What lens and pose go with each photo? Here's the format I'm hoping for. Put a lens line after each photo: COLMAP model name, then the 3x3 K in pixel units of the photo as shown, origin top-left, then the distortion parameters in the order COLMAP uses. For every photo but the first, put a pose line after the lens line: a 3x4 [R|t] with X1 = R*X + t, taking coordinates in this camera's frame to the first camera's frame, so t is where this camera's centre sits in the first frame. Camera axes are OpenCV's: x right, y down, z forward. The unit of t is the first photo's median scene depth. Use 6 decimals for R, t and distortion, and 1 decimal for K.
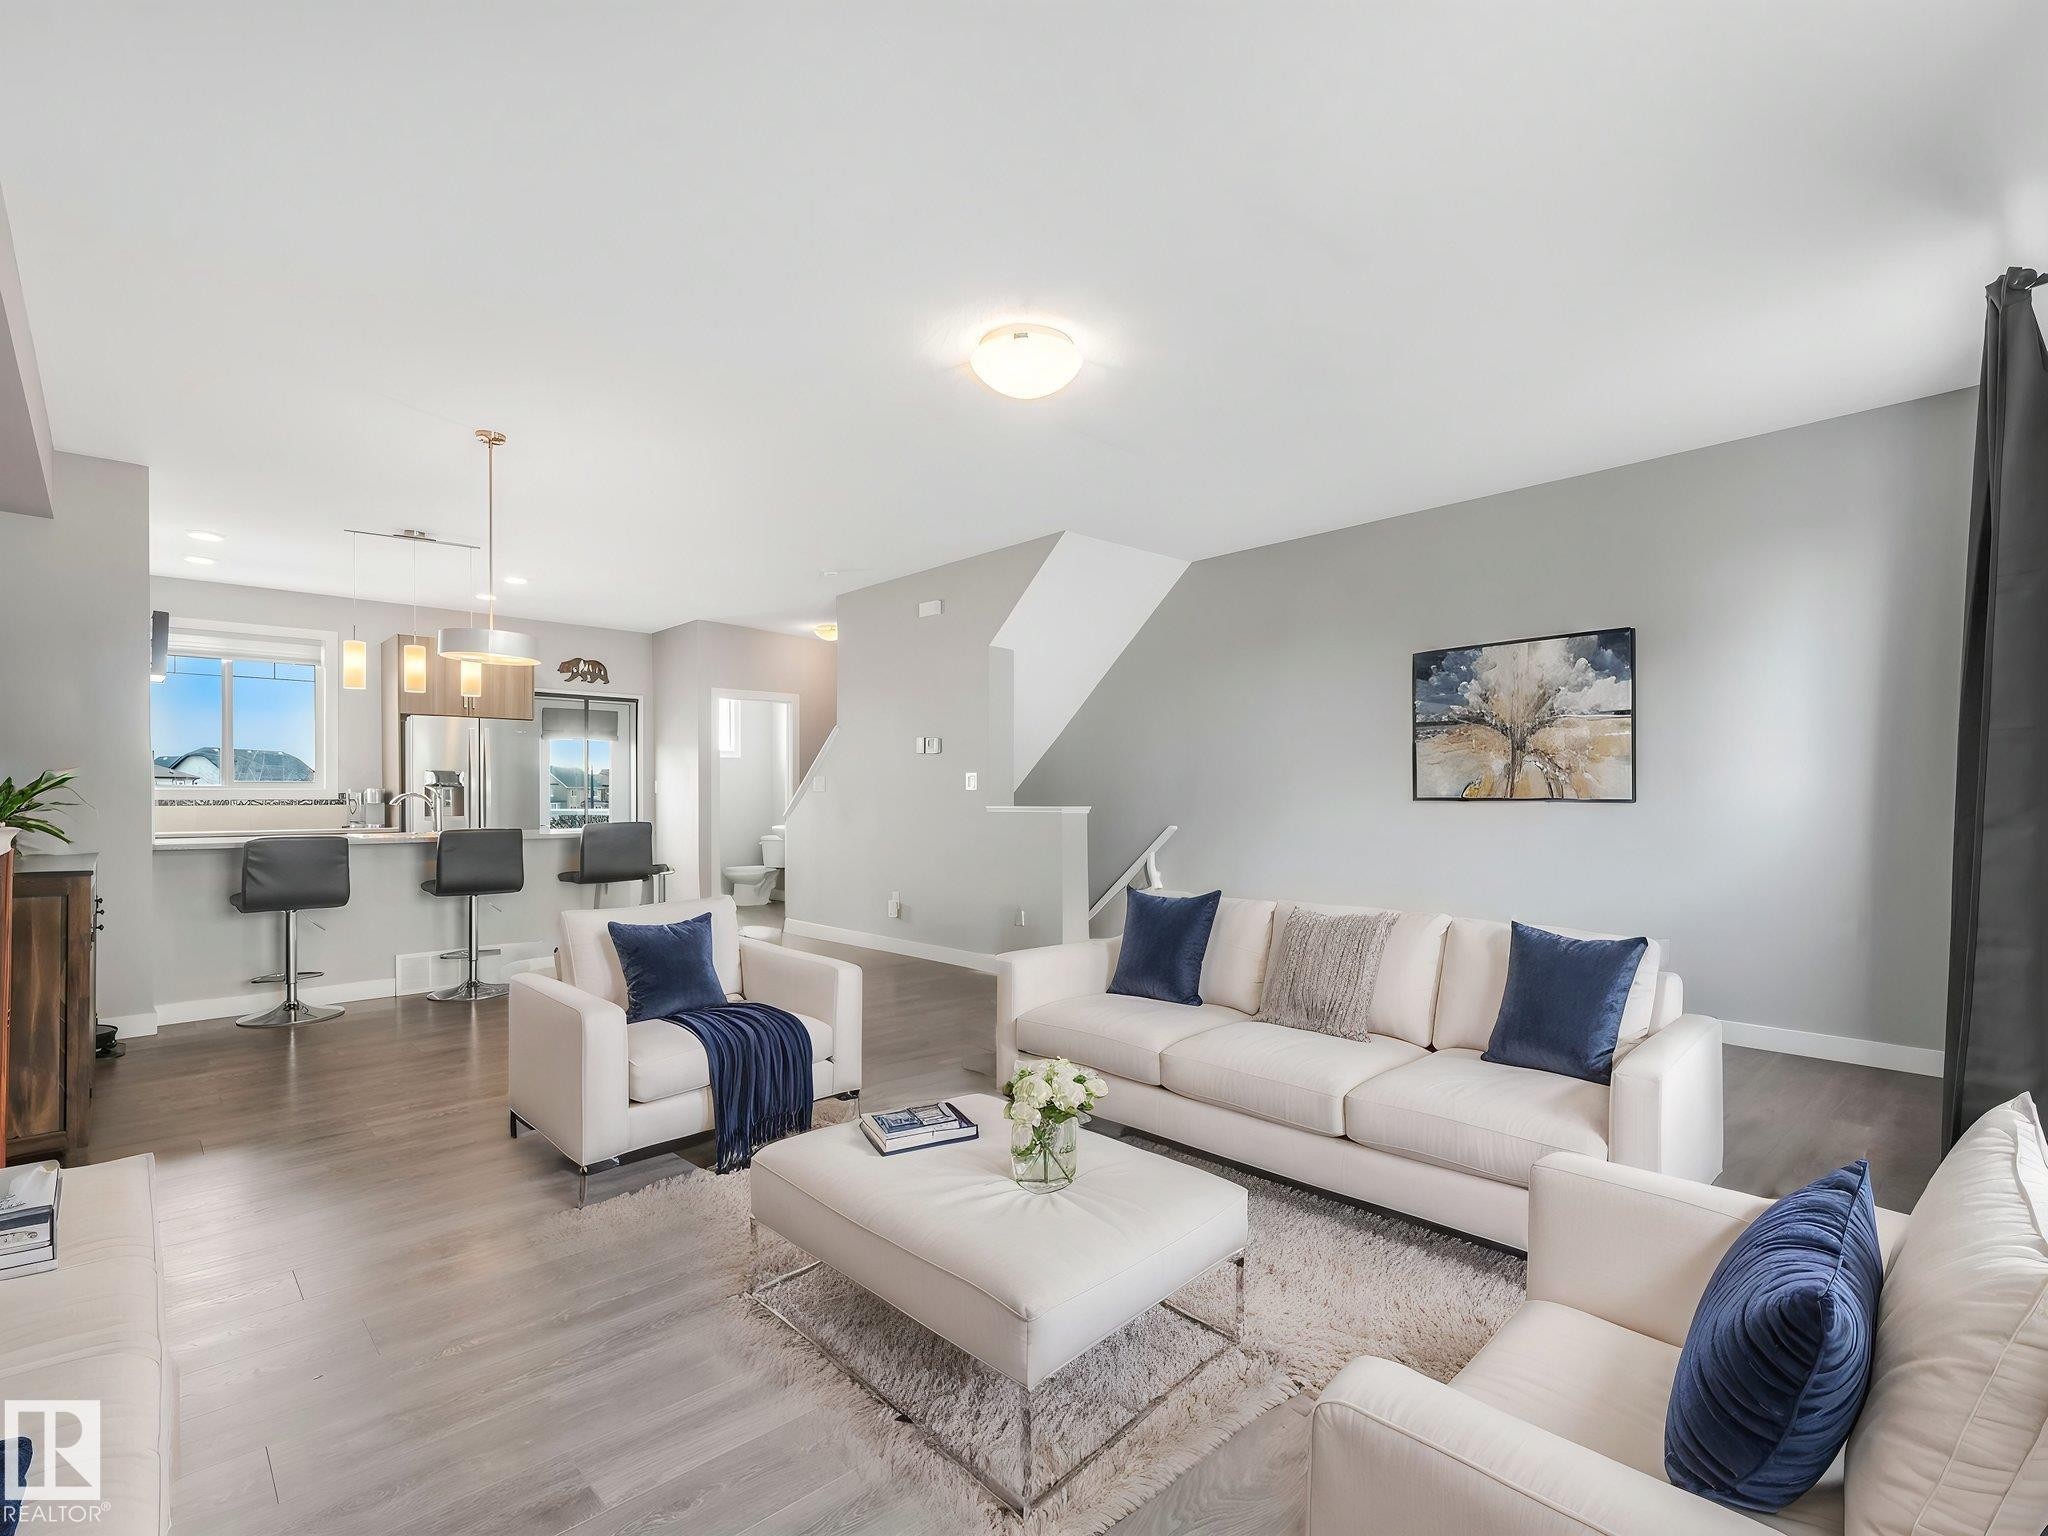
lens RADIAL K [[942.0, 0, 1043.3], [0, 942.0, 790.4], [0, 0, 1]] dist [-0.011524, 0.001172]
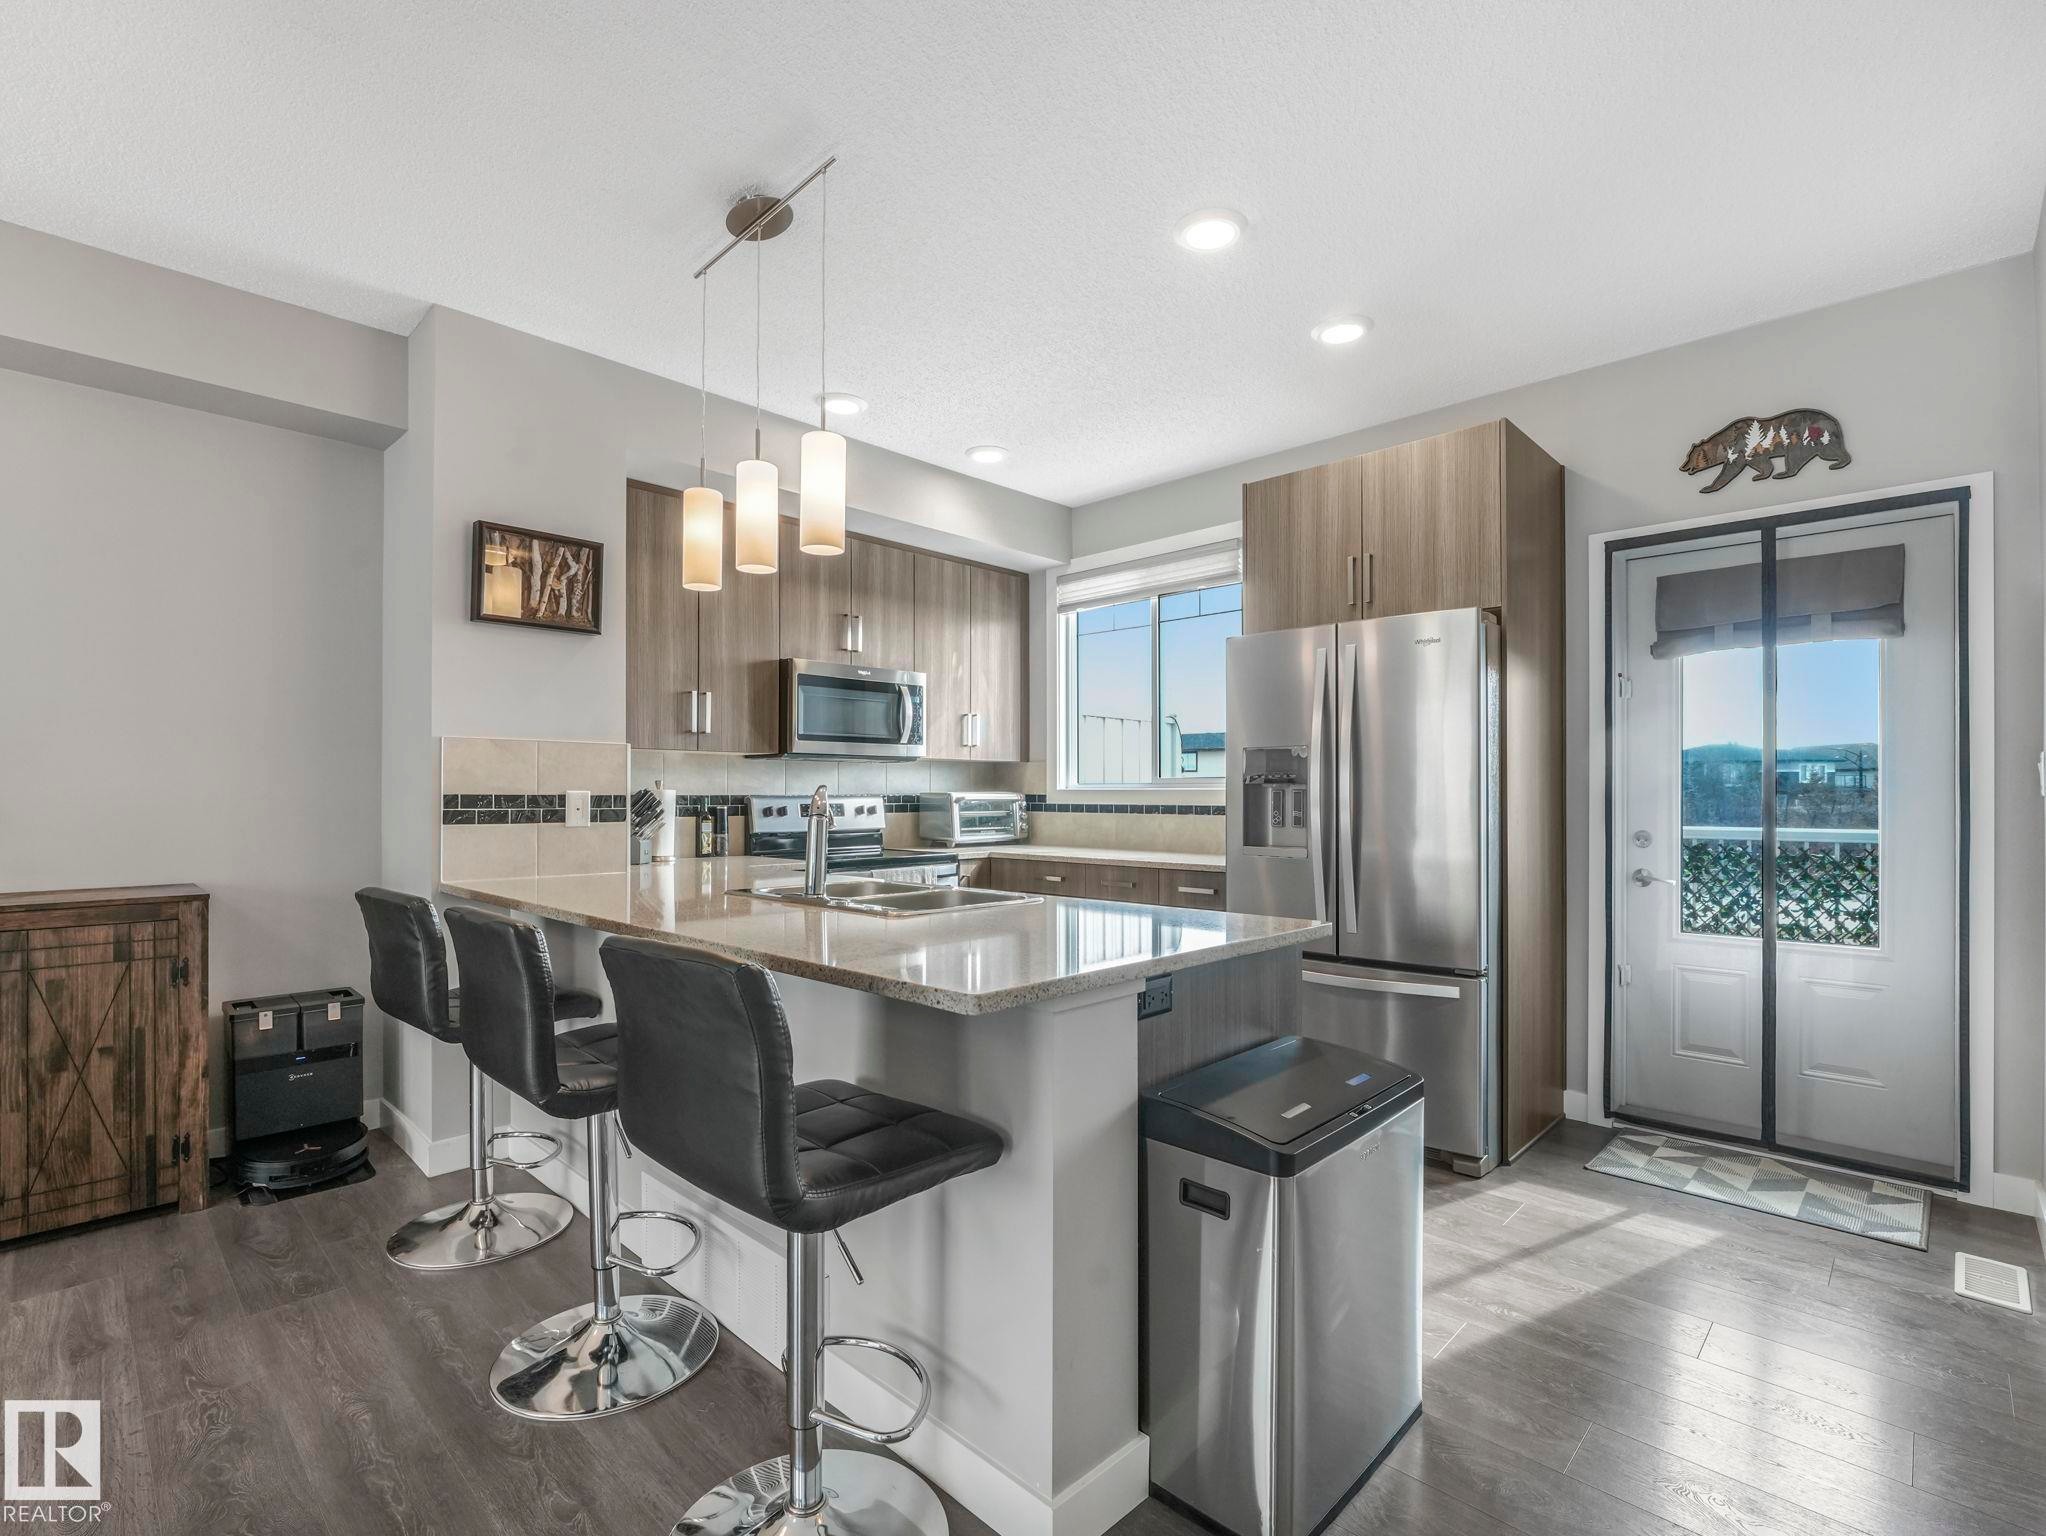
lens RADIAL K [[941.0, 0, 1035.7], [0, 941.0, 789.6], [0, 0, 1]] dist [-0.011524, 0.001172]
pose [[0.042841, 0.000471, -0.999082, -0.156234], [0.003237, 0.999995, 0.000610, -0.002030], [0.999077, -0.003261, 0.042839, 0.726835]]
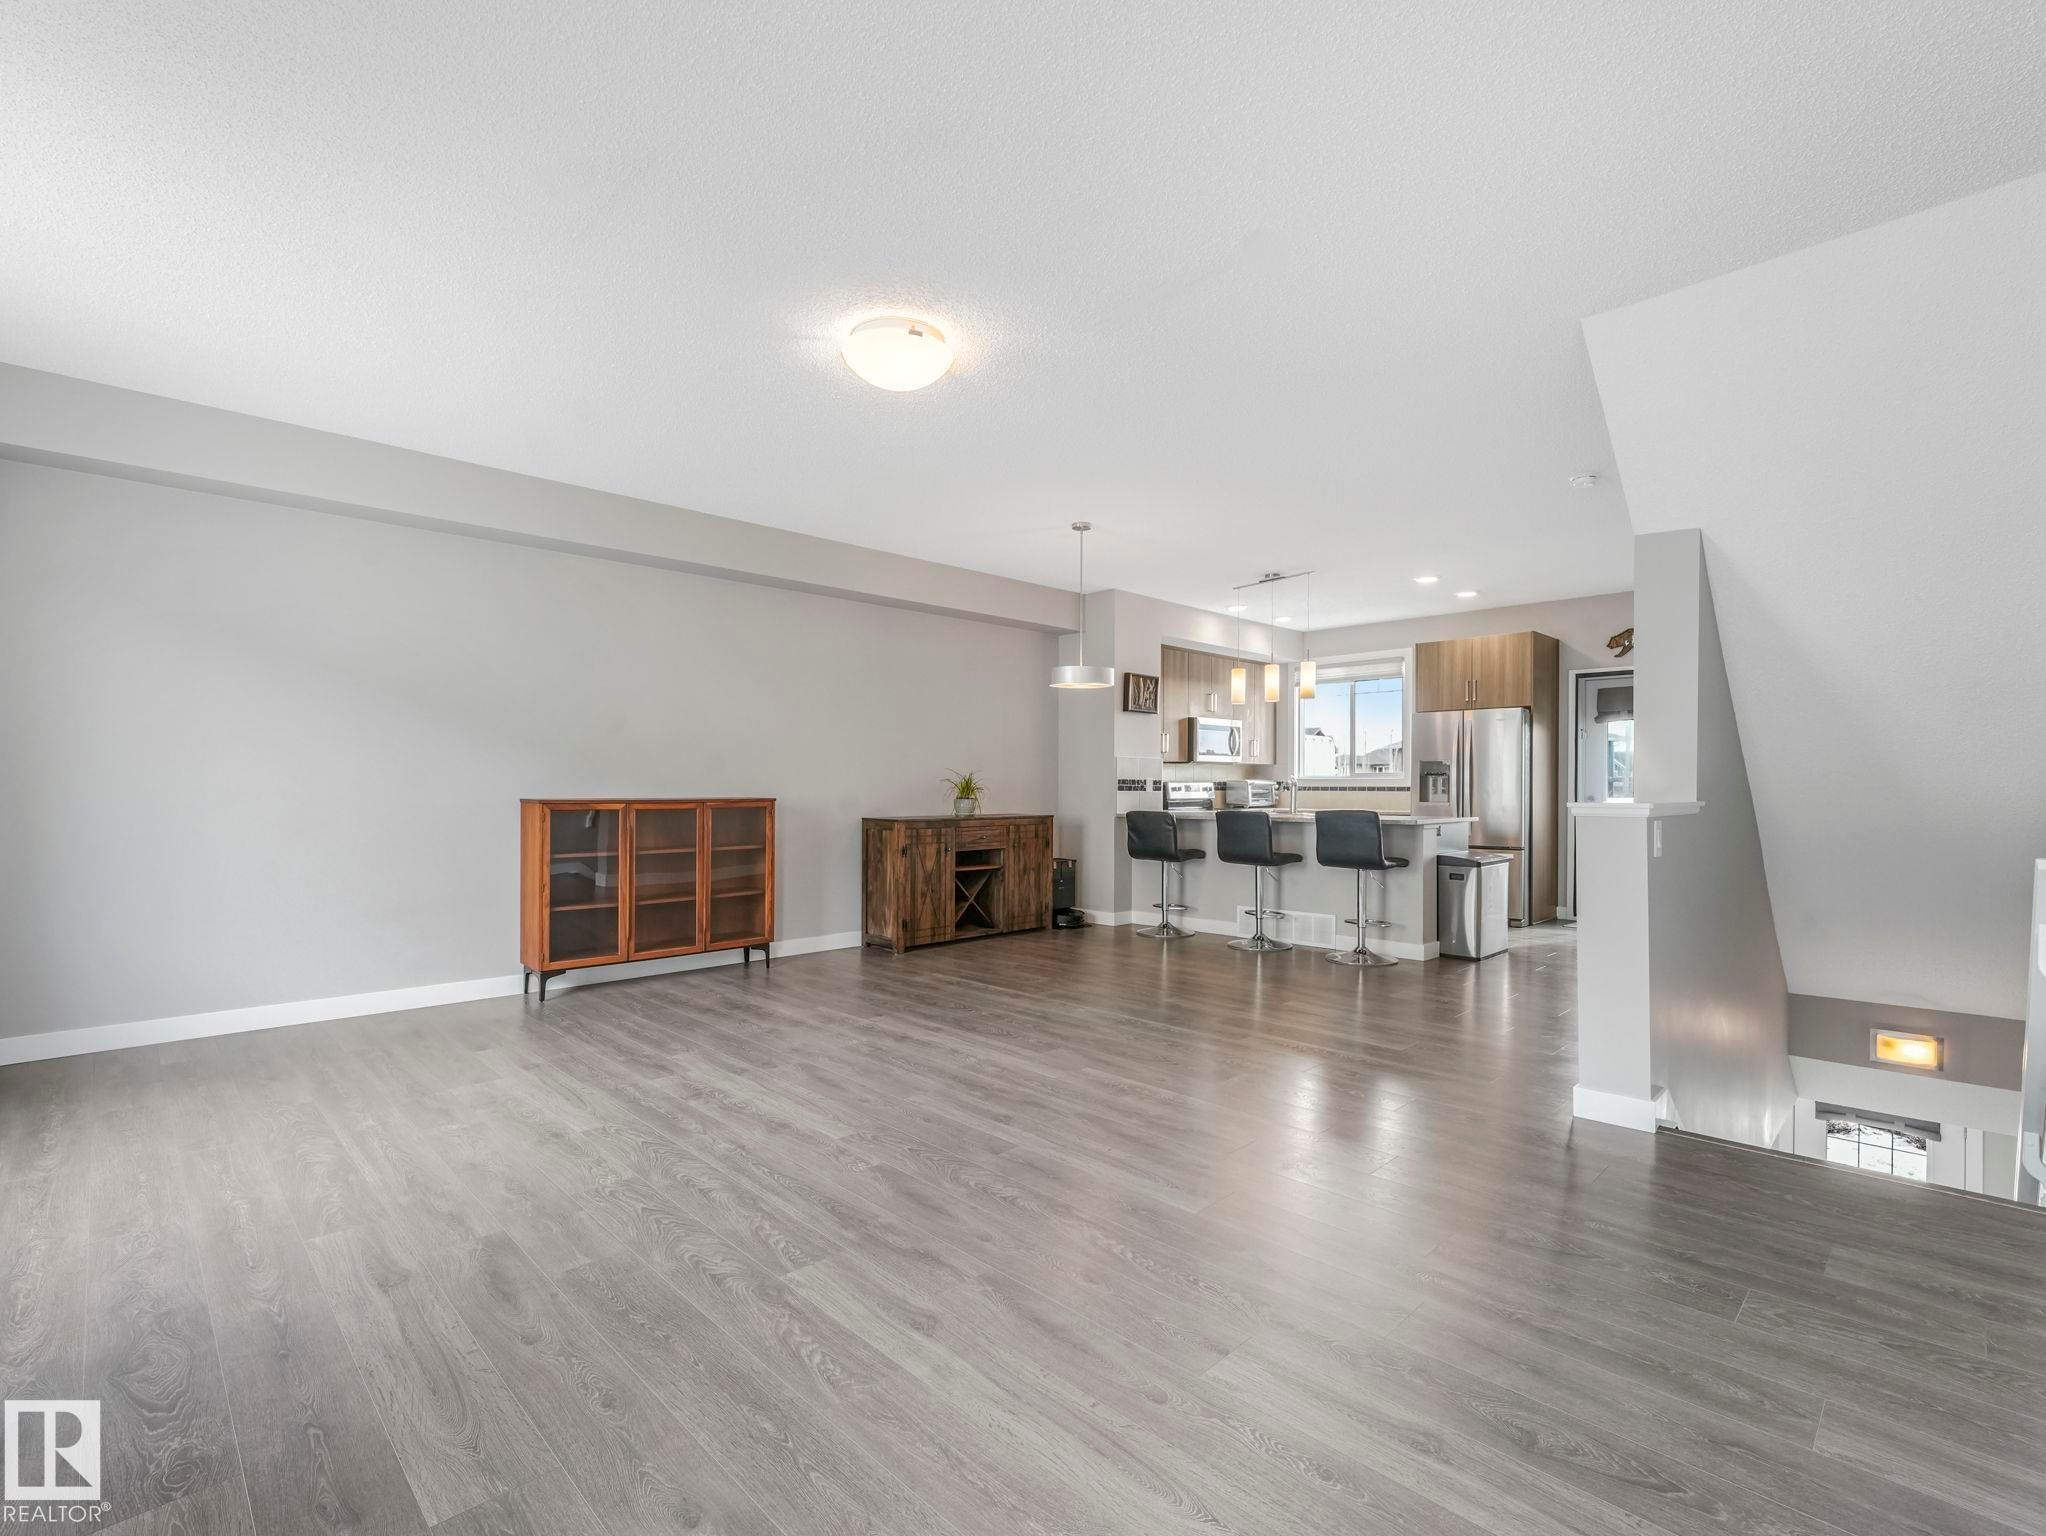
lens RADIAL K [[941.0, 0, 1026.8], [0, 941.0, 788.6], [0, 0, 1]] dist [-0.011524, 0.001172]
pose [[0.003116, 0.006835, -0.999972, 0.388883], [0.003058, 0.999972, 0.006845, 0.001414], [0.999990, -0.003080, 0.003095, 0.435488]]
